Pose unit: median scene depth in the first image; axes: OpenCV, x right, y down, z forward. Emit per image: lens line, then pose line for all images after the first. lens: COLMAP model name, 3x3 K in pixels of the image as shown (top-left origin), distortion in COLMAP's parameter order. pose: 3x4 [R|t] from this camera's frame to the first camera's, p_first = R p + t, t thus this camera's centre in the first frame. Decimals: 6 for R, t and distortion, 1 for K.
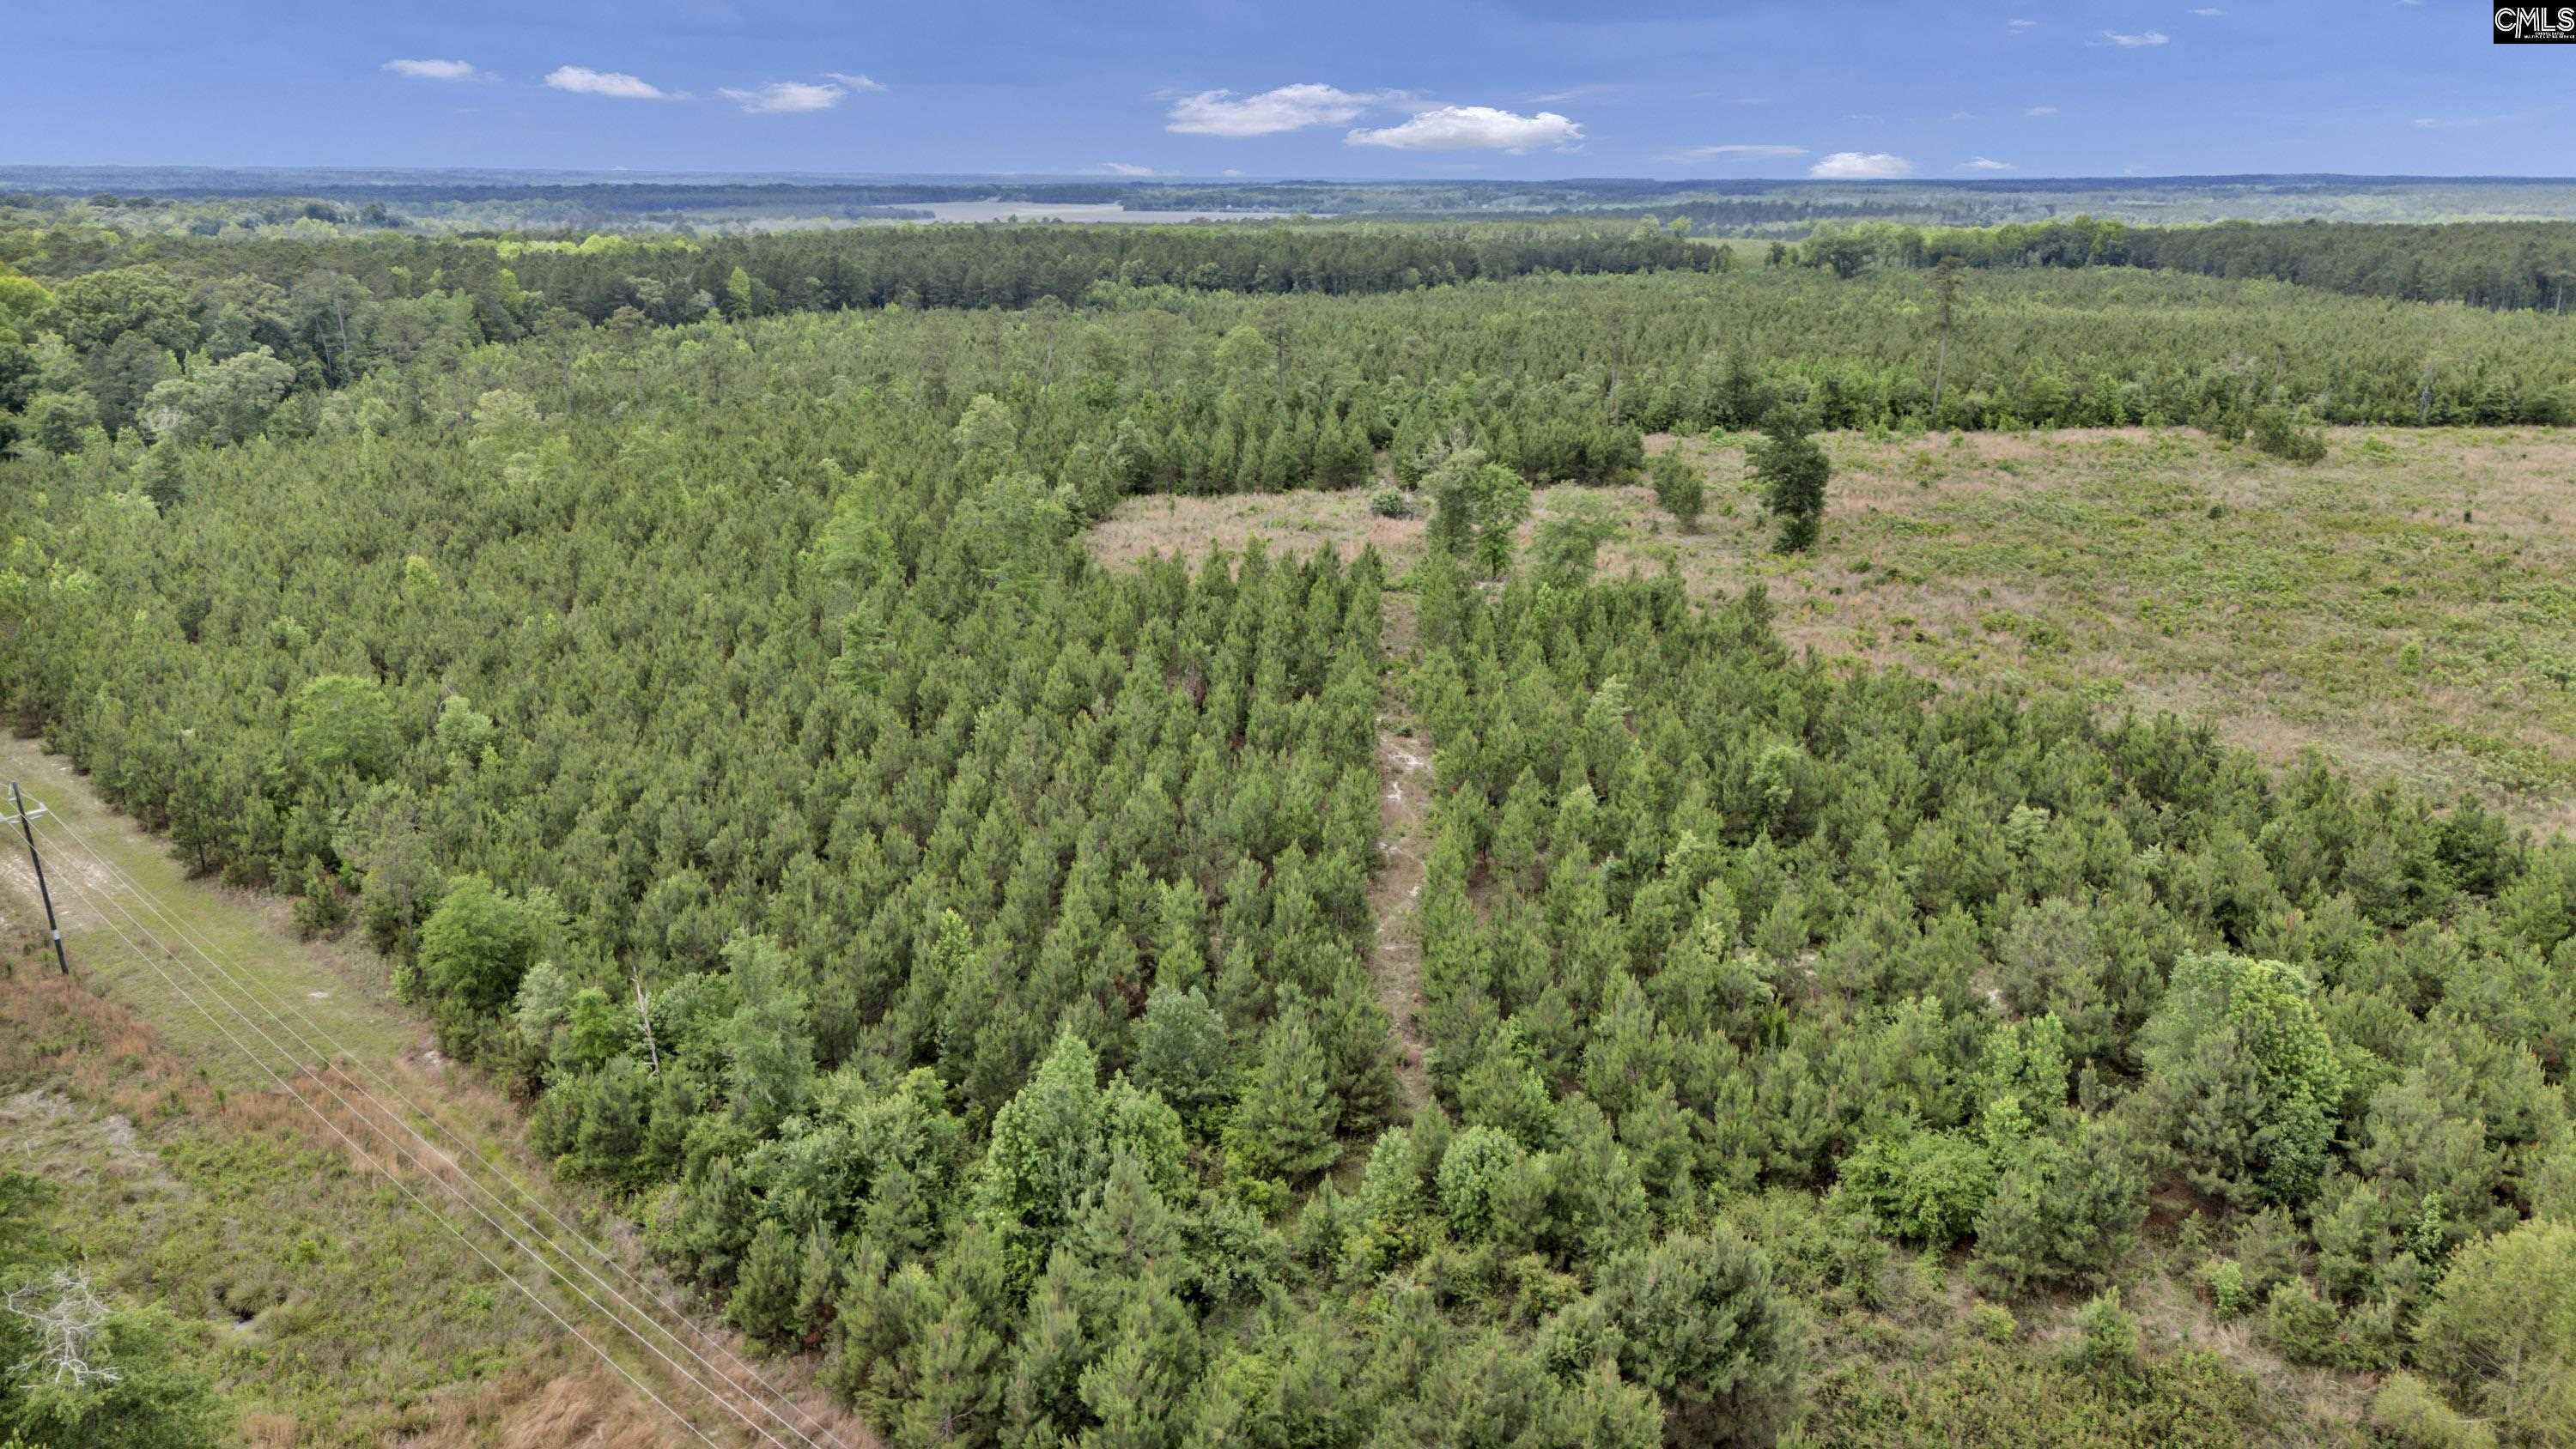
lens RADIAL K [[1914.4, 0, 1290.0], [0, 1914.4, 721.7], [0, 0, 1]] dist [0.070516, -0.068964]
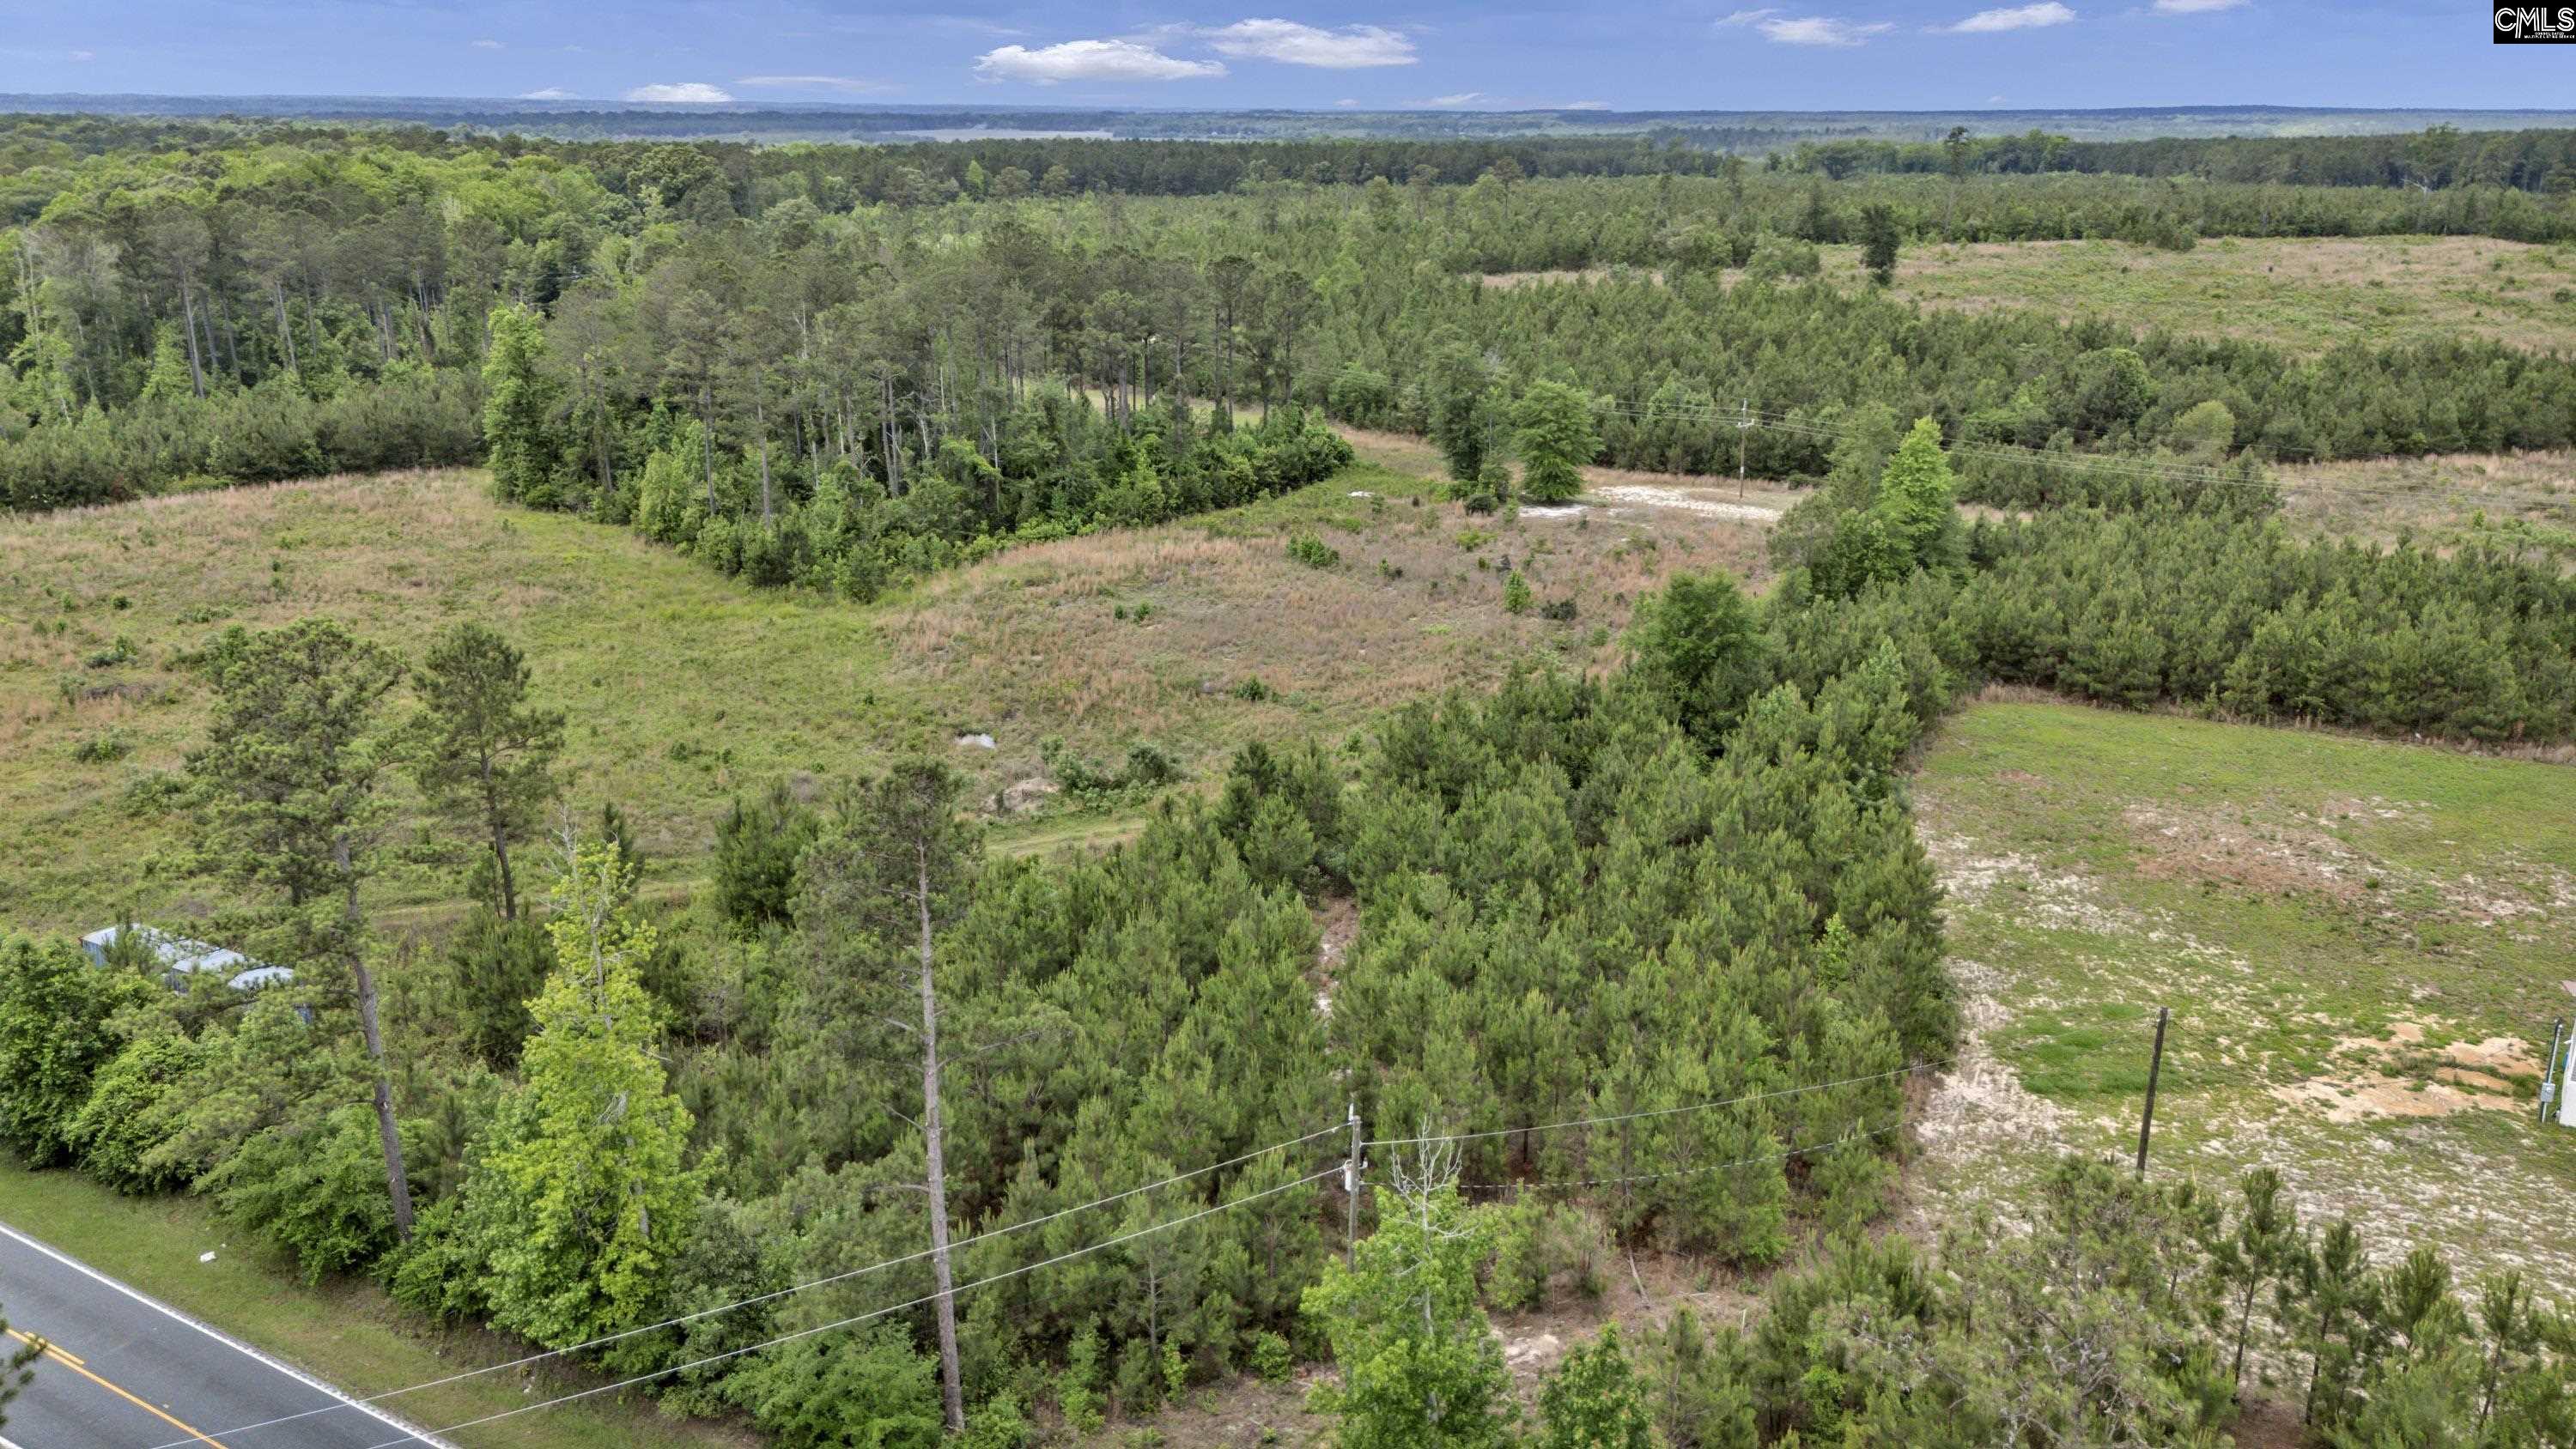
lens RADIAL K [[1914.4, 0, 1286.9], [0, 1914.4, 719.7], [0, 0, 1]] dist [0.070516, -0.068964]
pose [[0.999696, -0.005940, 0.023942, -0.231592], [0.005188, 0.999496, 0.031328, 0.180249], [-0.024116, -0.031194, 0.999222, -0.537185]]
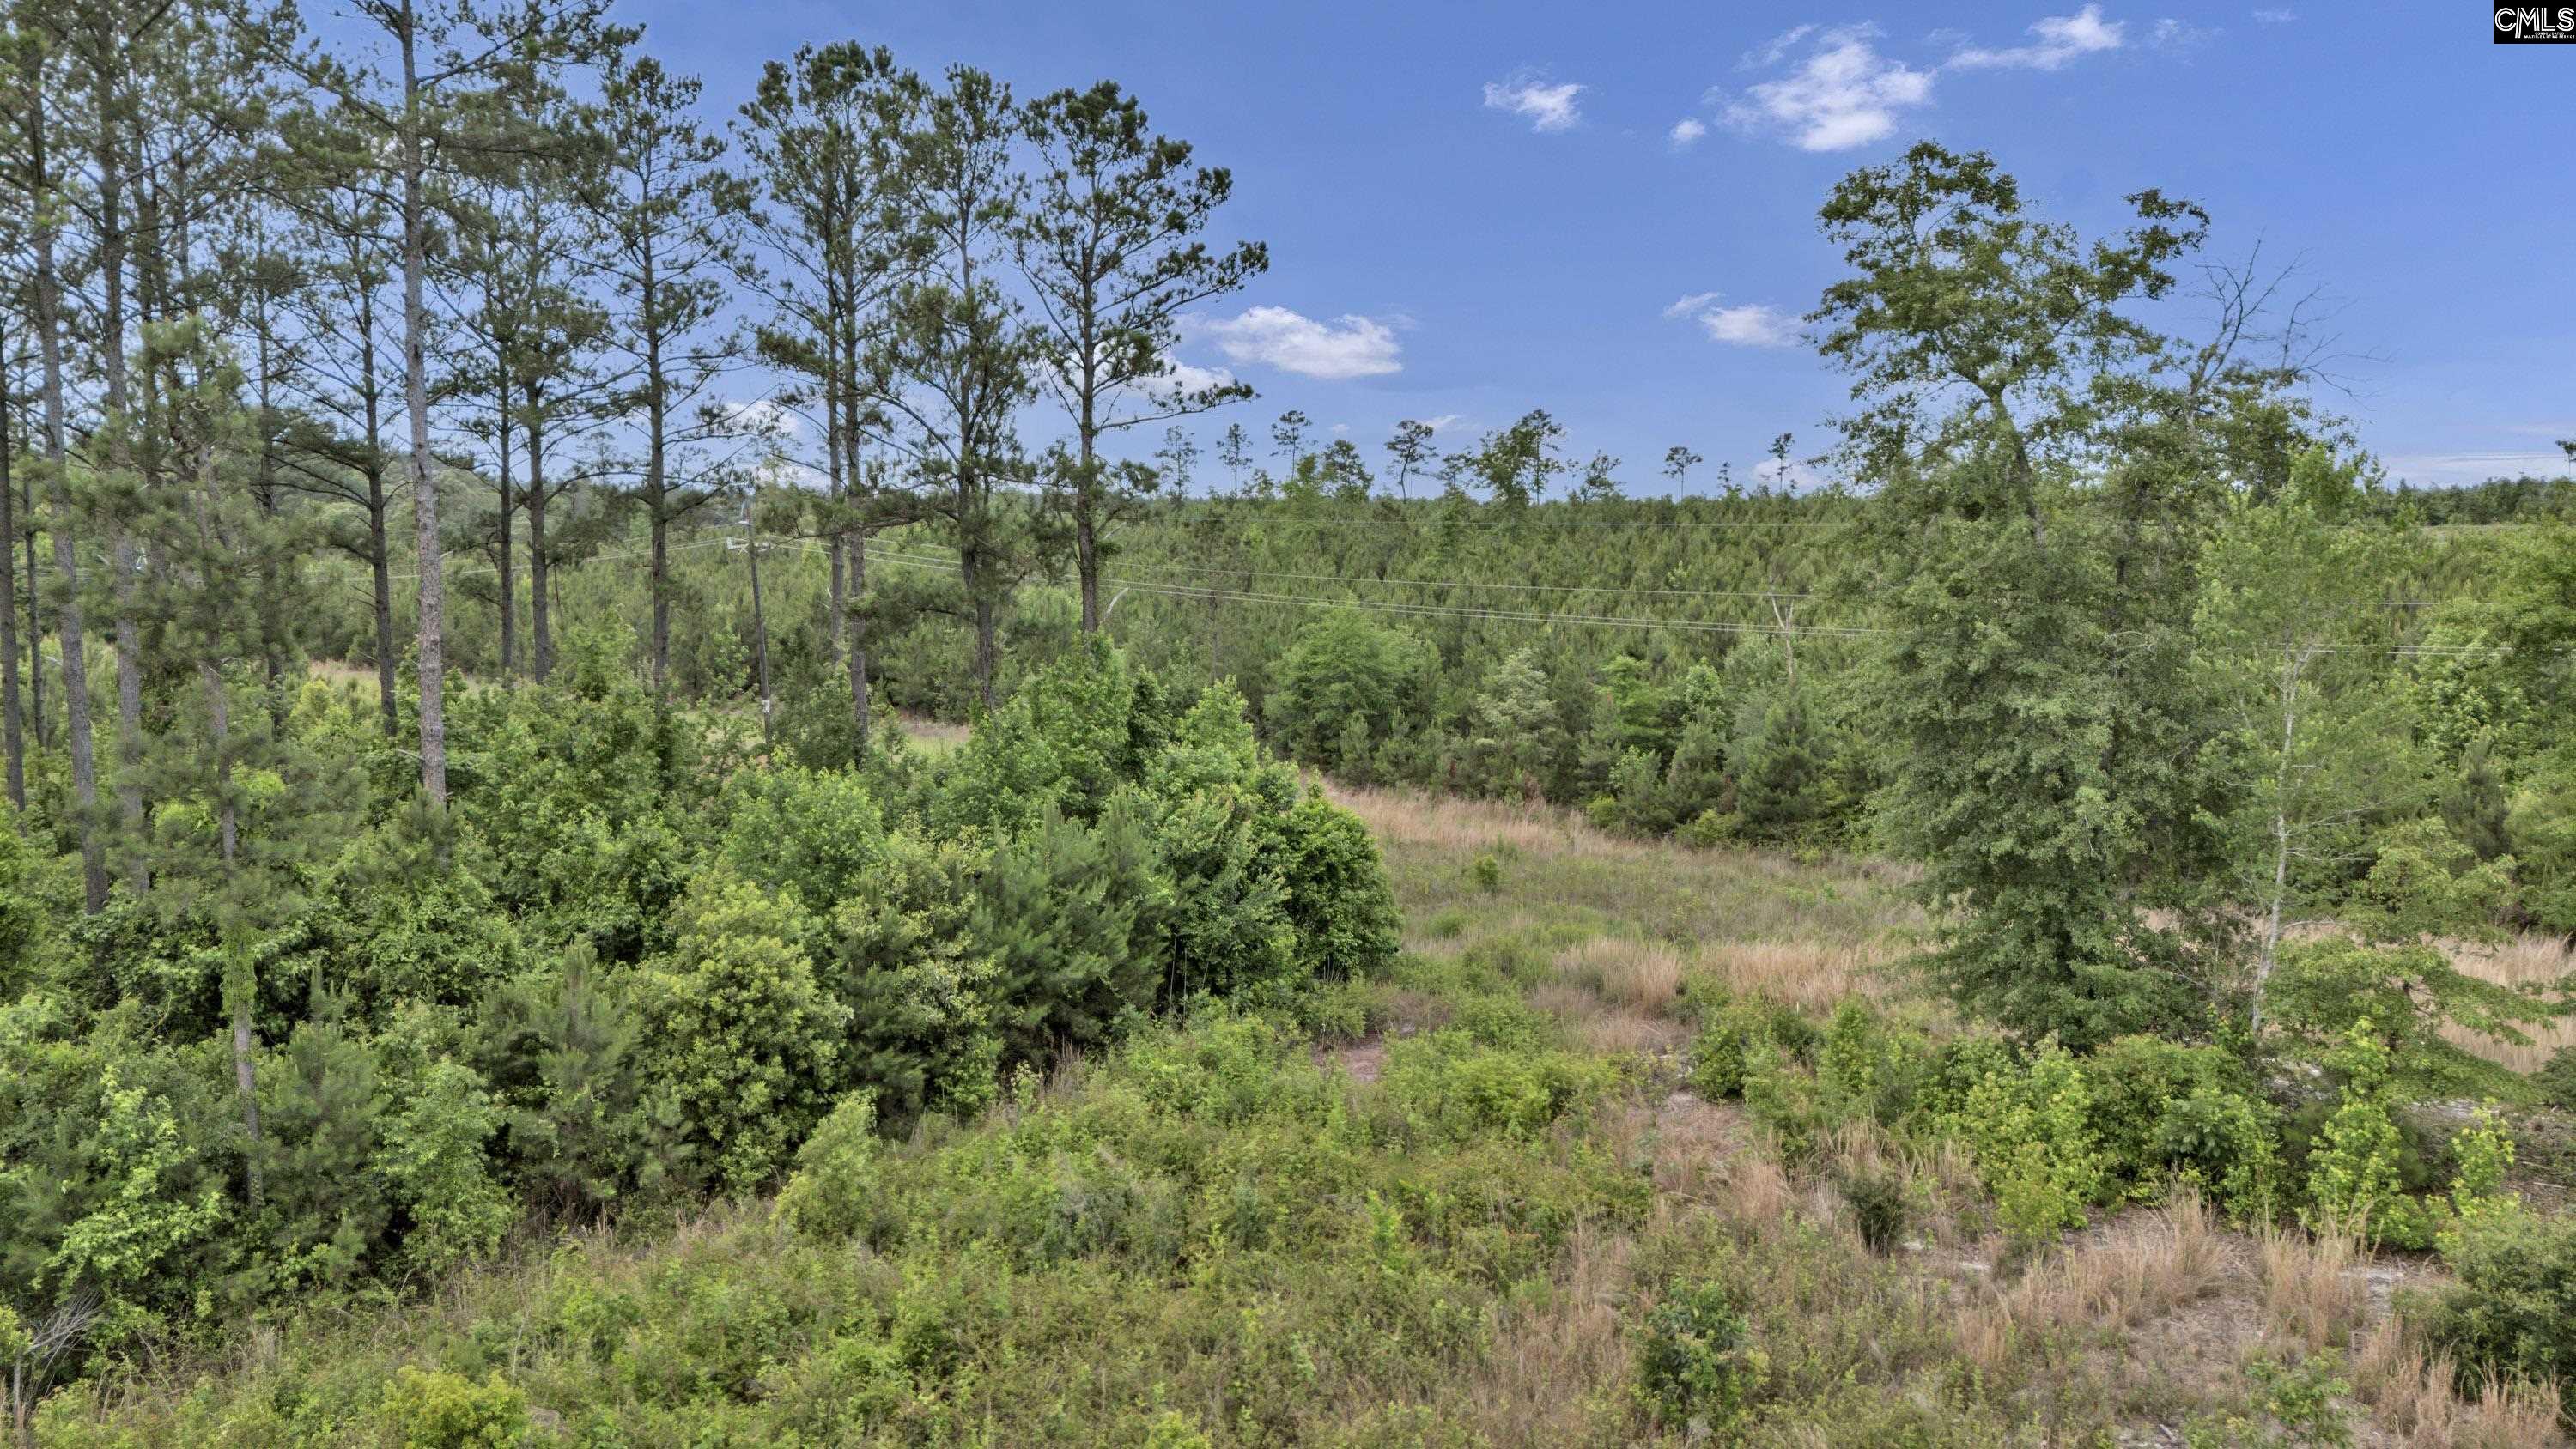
lens RADIAL K [[1914.4, 0, 1273.7], [0, 1914.4, 718.8], [0, 0, 1]] dist [0.070516, -0.068964]
pose [[0.998739, -0.001125, 0.050196, -0.201906], [0.009988, 0.984220, -0.176669, 0.111068], [-0.049205, 0.176948, 0.982989, 0.099964]]
